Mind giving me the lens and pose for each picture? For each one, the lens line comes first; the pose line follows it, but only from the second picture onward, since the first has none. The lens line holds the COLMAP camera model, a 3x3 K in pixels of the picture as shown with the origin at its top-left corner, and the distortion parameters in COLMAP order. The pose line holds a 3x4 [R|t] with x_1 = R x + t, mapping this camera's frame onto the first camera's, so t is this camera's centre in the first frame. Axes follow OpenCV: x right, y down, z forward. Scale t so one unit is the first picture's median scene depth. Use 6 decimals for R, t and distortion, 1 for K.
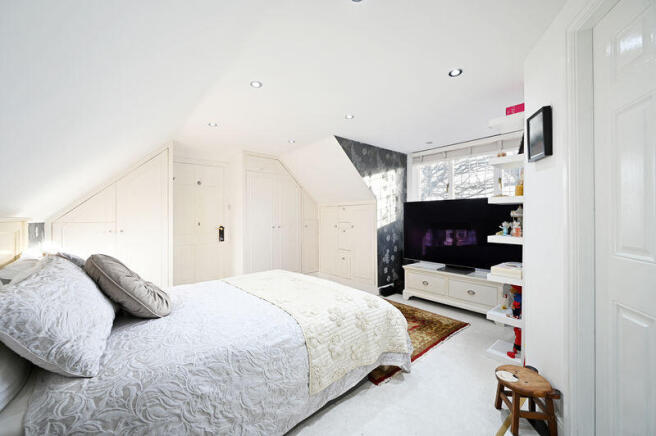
lens RADIAL K [[267.6, 0, 328.0], [0, 267.6, 218.0], [0, 0, 1]] dist [0.000154, 0.000014]
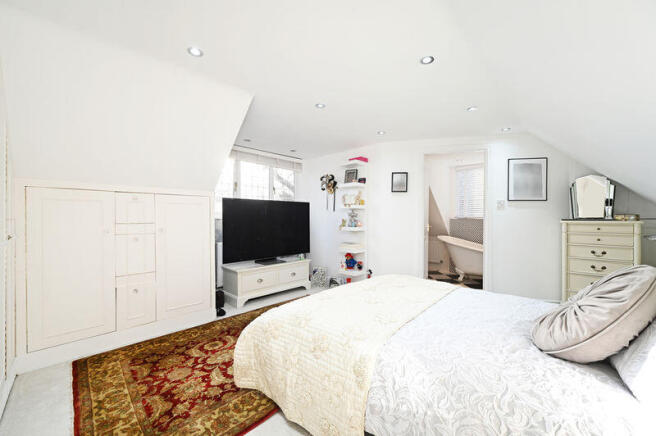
lens RADIAL K [[267.6, 0, 328.0], [0, 267.6, 218.0], [0, 0, 1]] dist [0.000154, 0.000014]
pose [[-0.099590, 0.001820, 0.995027, -0.772034], [-0.000674, 0.999998, -0.001896, 0.007211], [-0.995028, -0.000859, -0.099589, 0.959573]]
